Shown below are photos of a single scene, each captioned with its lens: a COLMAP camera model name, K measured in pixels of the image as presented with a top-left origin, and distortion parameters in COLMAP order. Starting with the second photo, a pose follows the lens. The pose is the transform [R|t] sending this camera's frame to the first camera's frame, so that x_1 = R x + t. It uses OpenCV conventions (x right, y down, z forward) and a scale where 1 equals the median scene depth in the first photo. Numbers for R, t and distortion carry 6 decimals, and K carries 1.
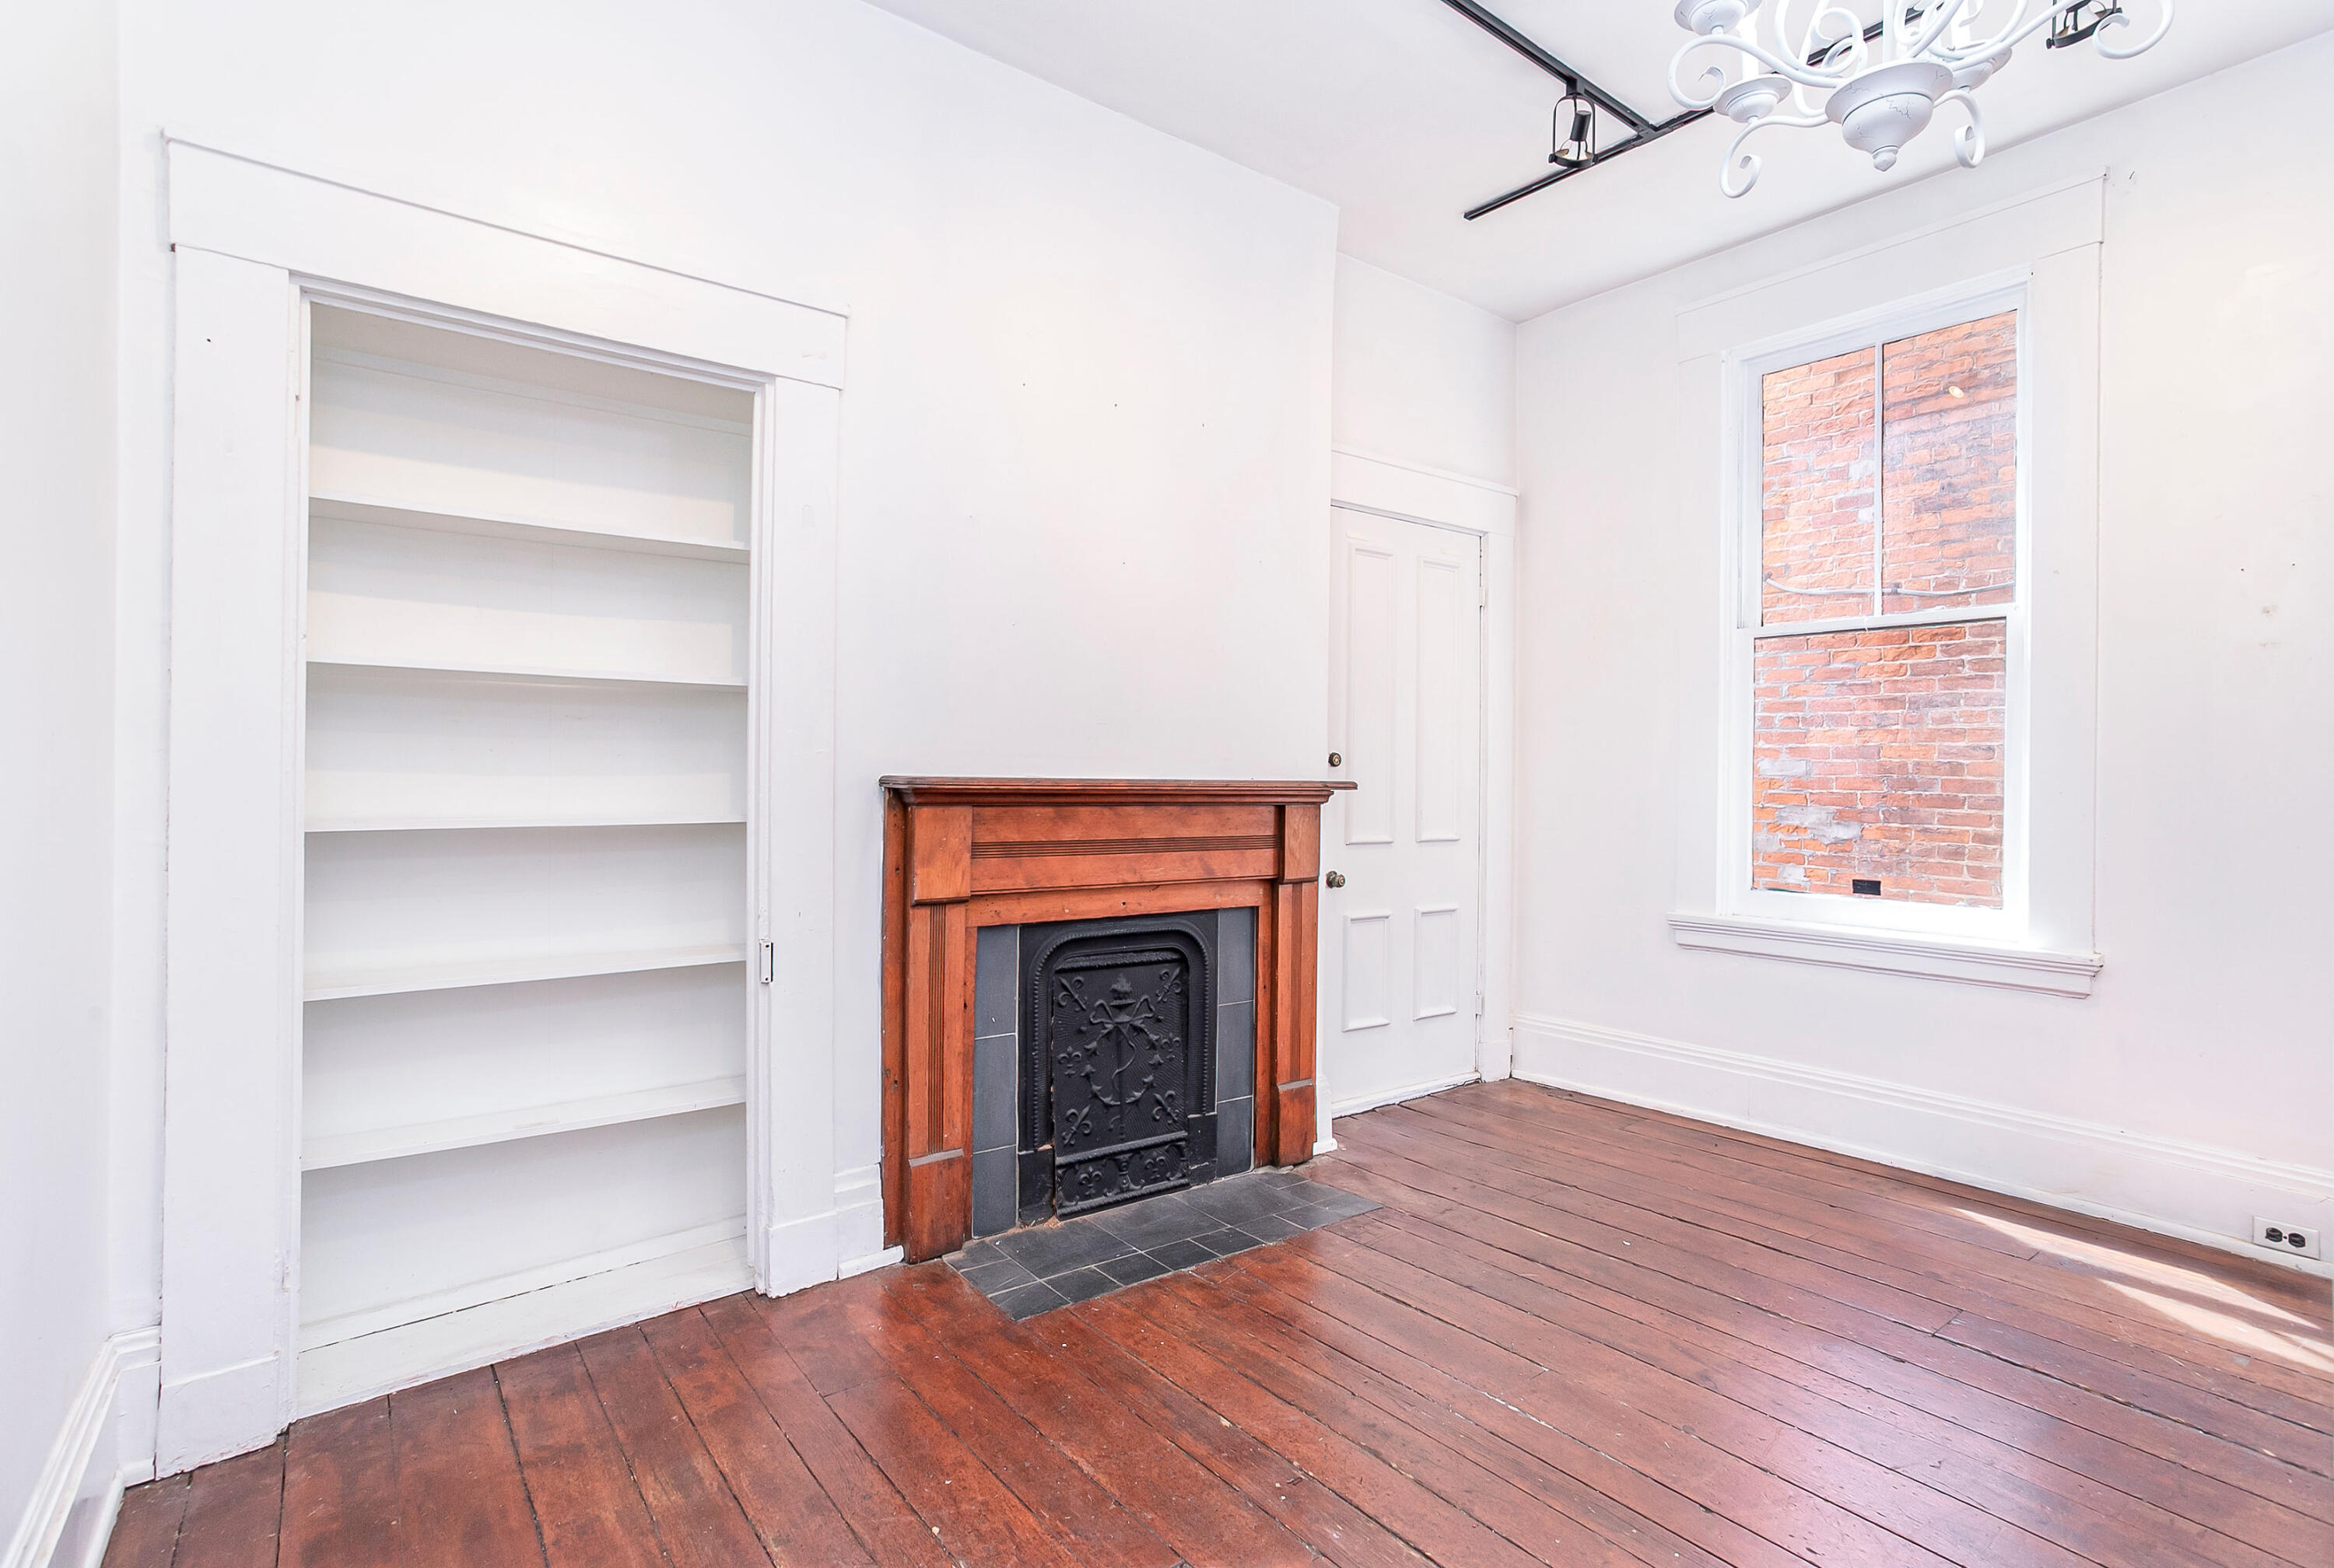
lens RADIAL K [[1171.5, 0, 1173.9], [0, 1171.5, 767.1], [0, 0, 1]] dist [-0.017972, 0.014667]
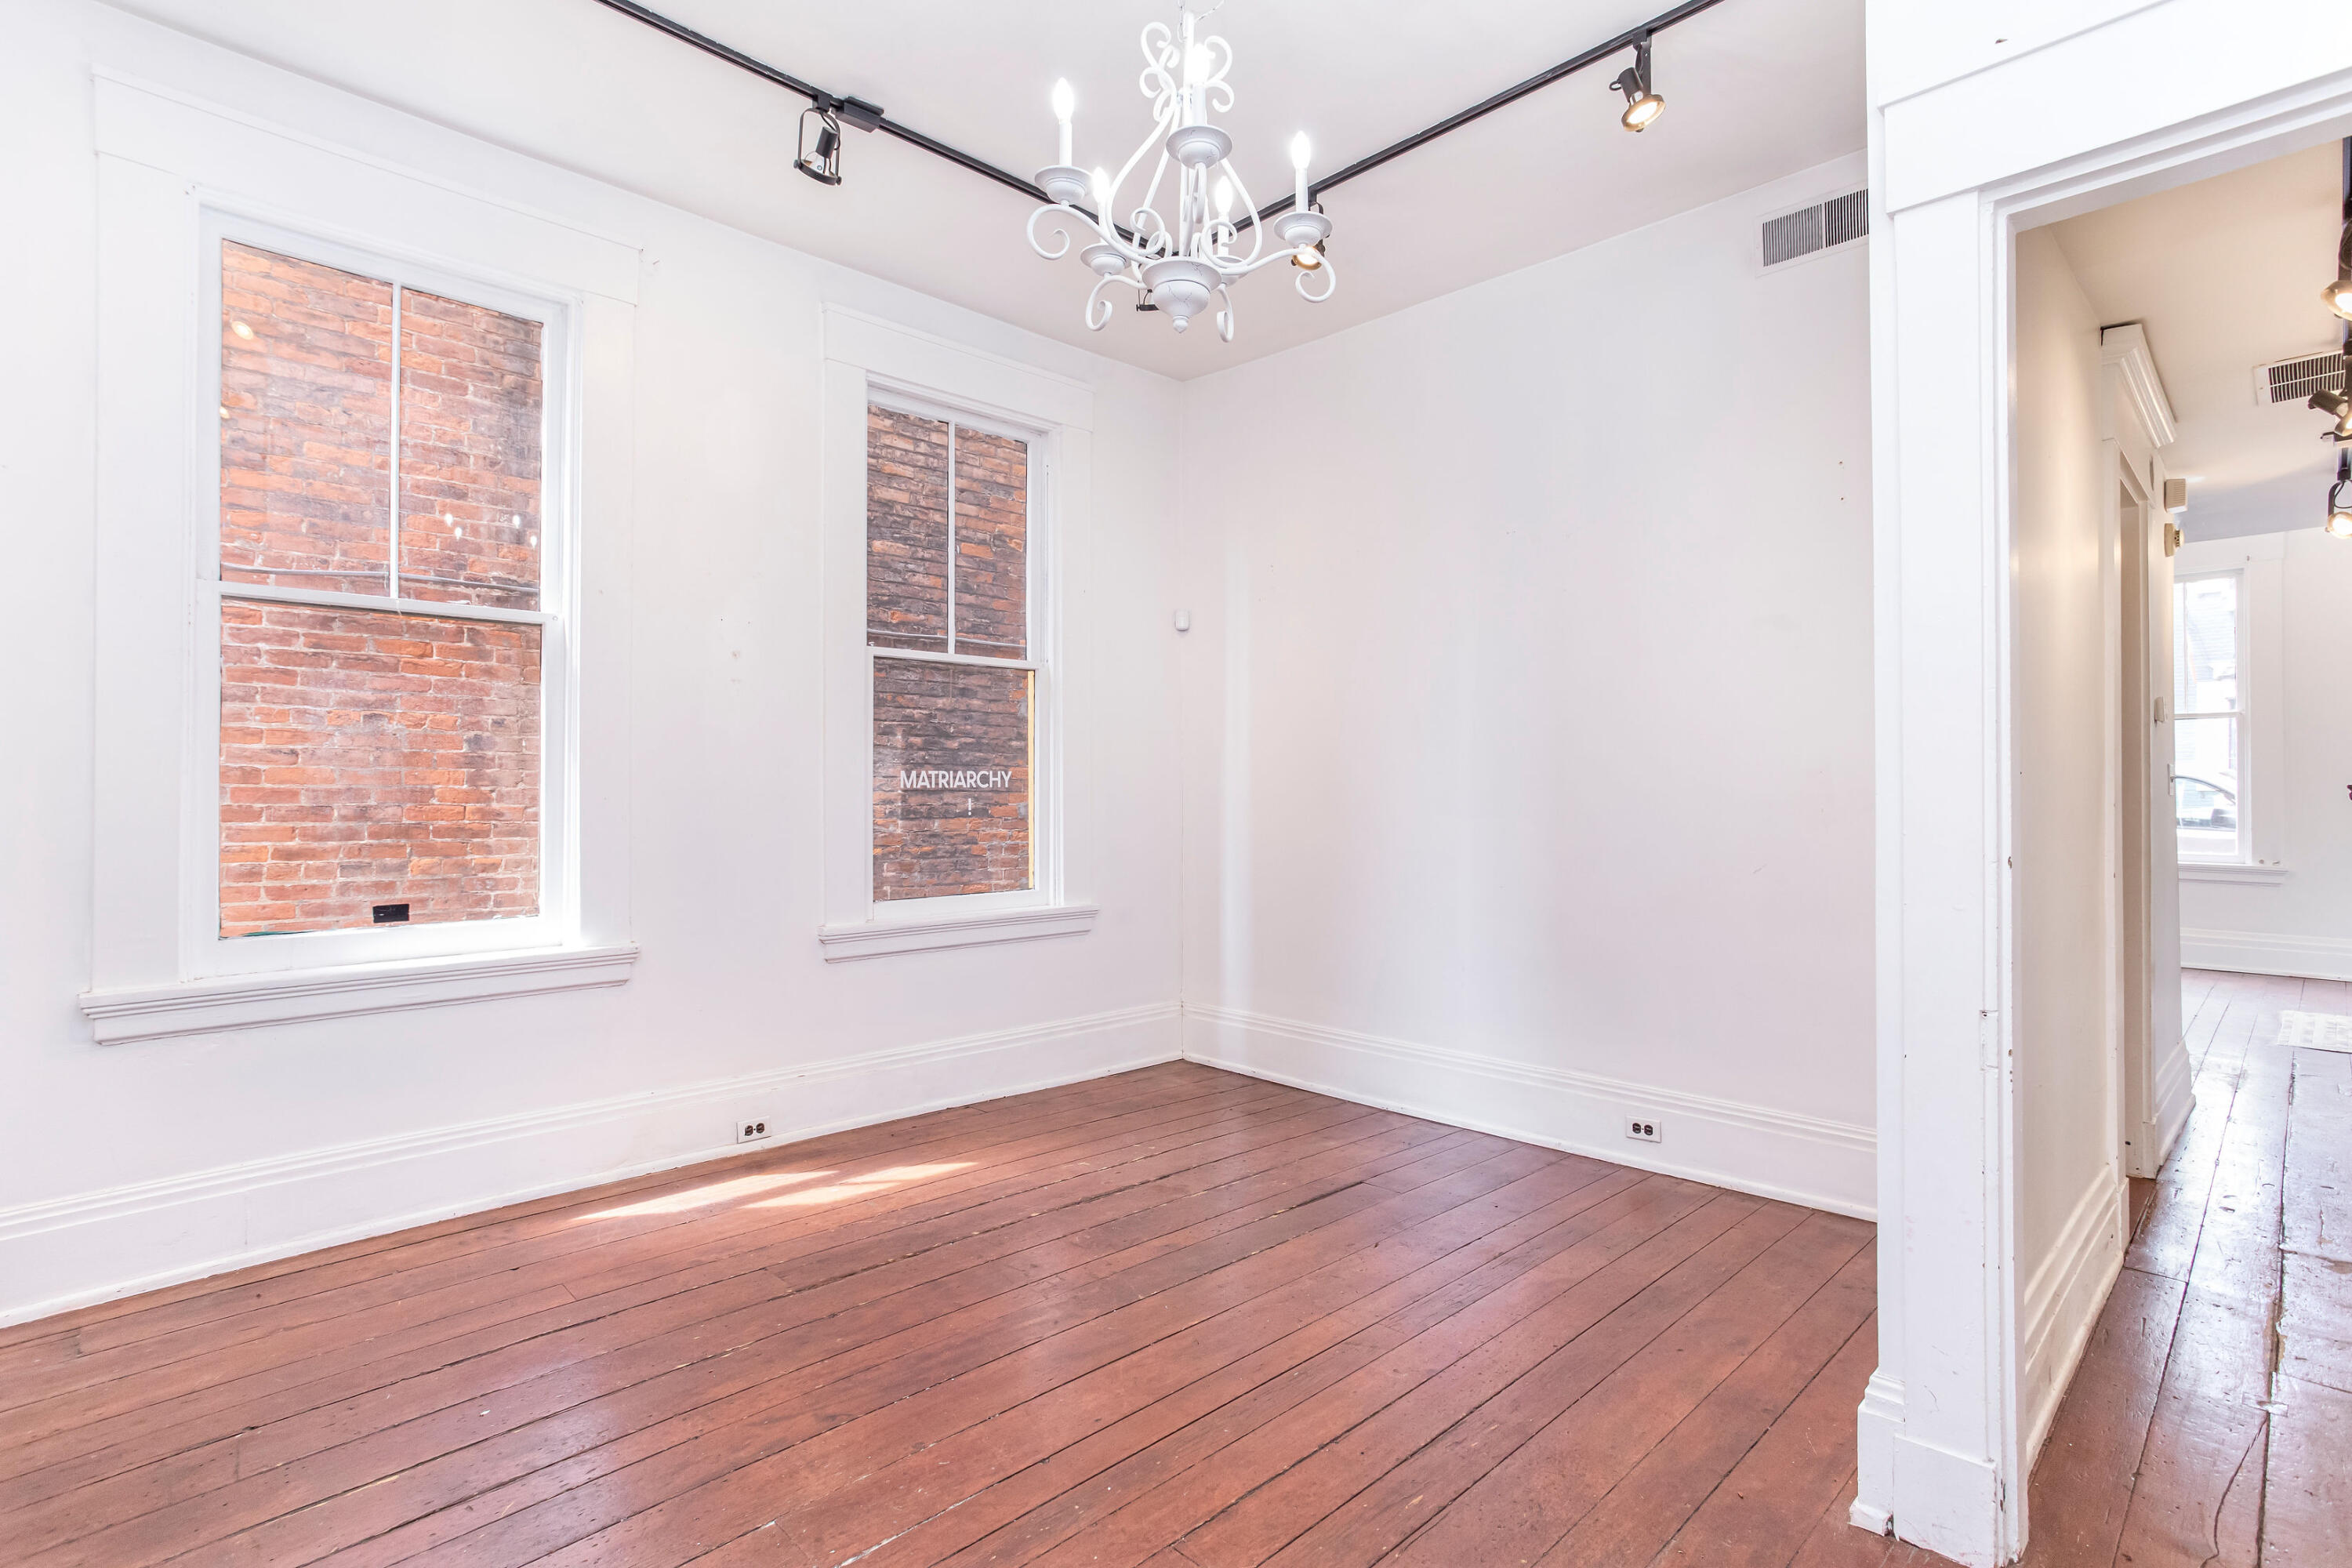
lens RADIAL K [[1146.7, 0, 1233.0], [0, 1146.7, 781.5], [0, 0, 1]] dist [-0.058529, 0.025420]
pose [[-0.166965, -0.000065, 0.985963, -0.316561], [-0.003348, 0.999994, -0.000501, 0.005265], [-0.985957, -0.003384, -0.166964, 0.533349]]
